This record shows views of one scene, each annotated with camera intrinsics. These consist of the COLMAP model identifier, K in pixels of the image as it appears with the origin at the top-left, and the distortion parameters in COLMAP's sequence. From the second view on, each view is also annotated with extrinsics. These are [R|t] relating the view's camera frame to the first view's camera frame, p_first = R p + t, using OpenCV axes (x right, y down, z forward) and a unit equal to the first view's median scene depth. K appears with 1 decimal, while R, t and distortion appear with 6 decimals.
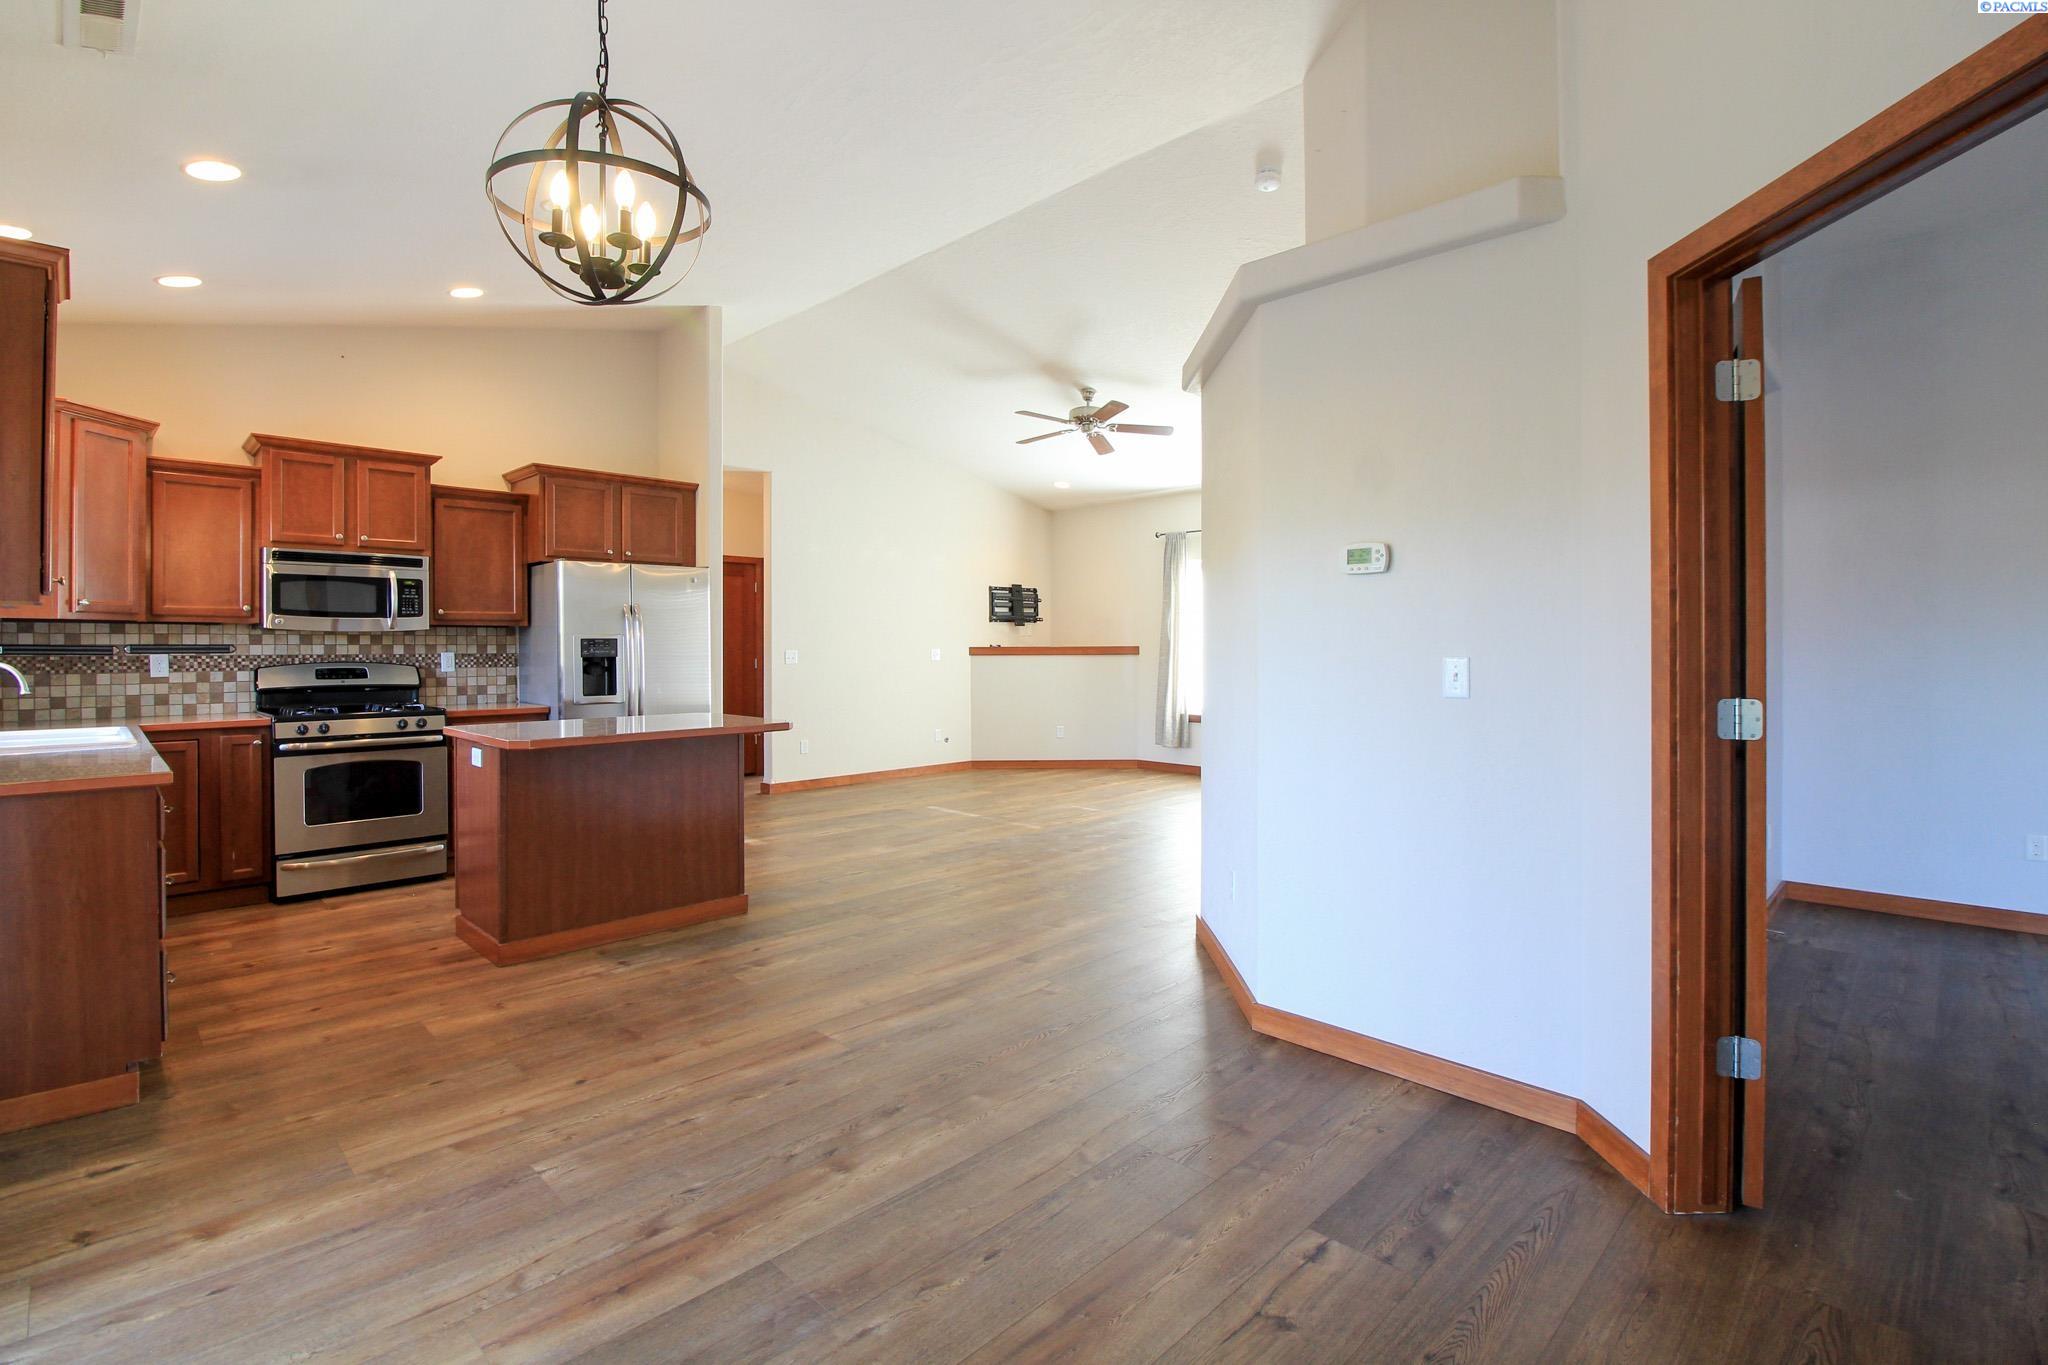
lens RADIAL K [[953.9, 0, 1023.0], [0, 953.9, 647.2], [0, 0, 1]] dist [0.000689, -0.014048]
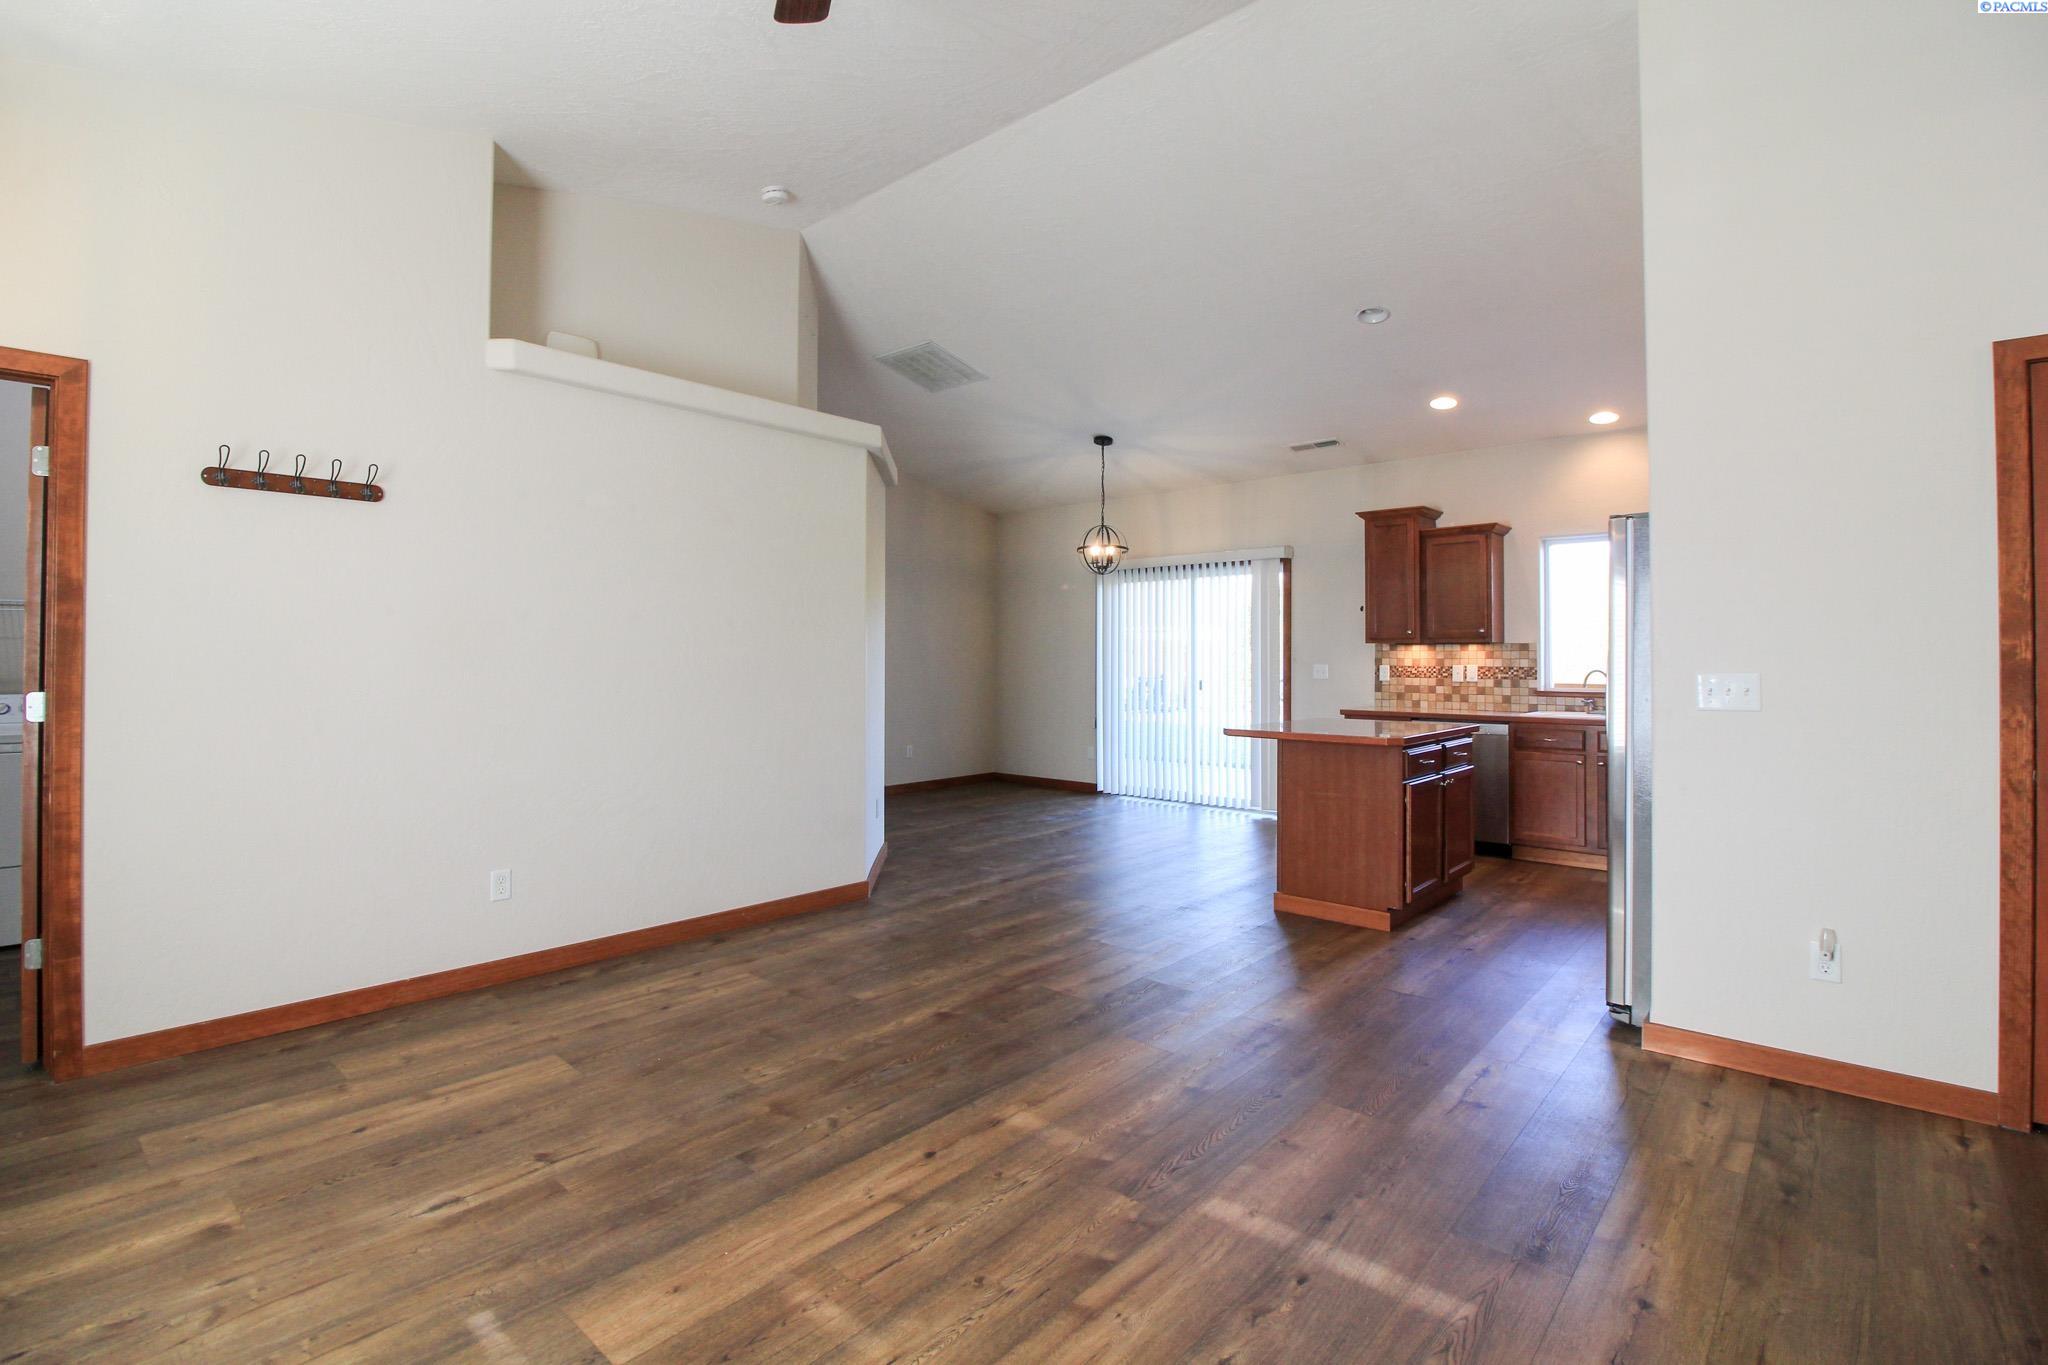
lens RADIAL K [[949.2, 0, 1006.1], [0, 949.2, 648.8], [0, 0, 1]] dist [0.000048, -0.013868]
pose [[-0.999098, -0.002793, -0.042373, 0.049262], [-0.002409, 0.999956, -0.009094, -0.001598], [0.042396, -0.008984, -0.999060, 1.752443]]
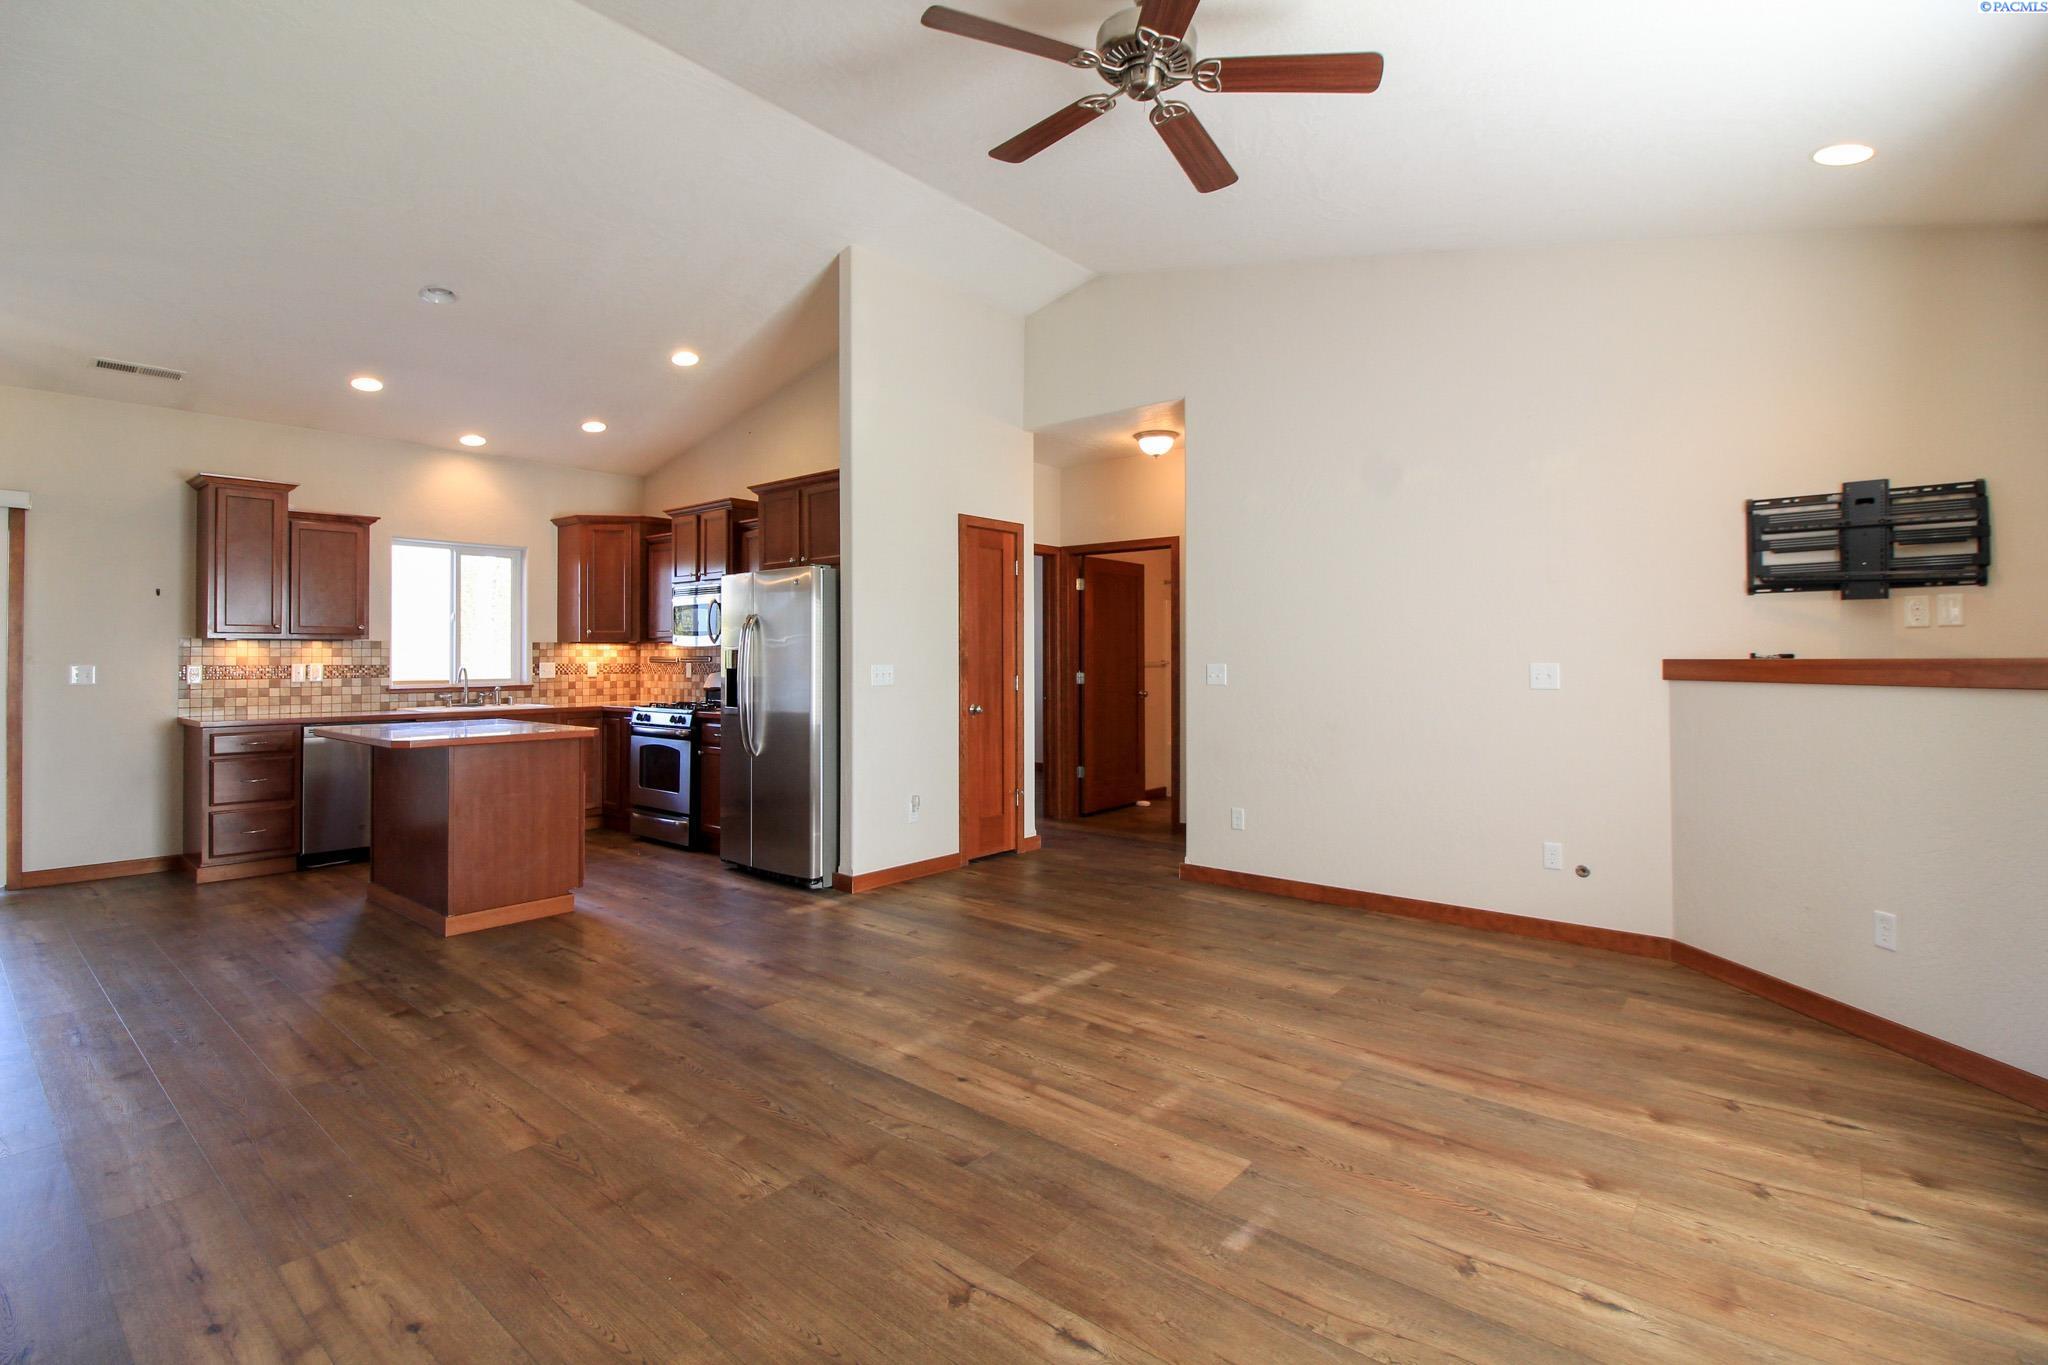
lens RADIAL K [[953.9, 0, 1023.0], [0, 953.9, 647.2], [0, 0, 1]] dist [0.000689, -0.014048]
pose [[0.078058, -0.010662, -0.996892, 0.607816], [-0.000648, 0.999942, -0.010745, -0.001162], [0.996949, 0.001485, 0.078046, 1.285456]]
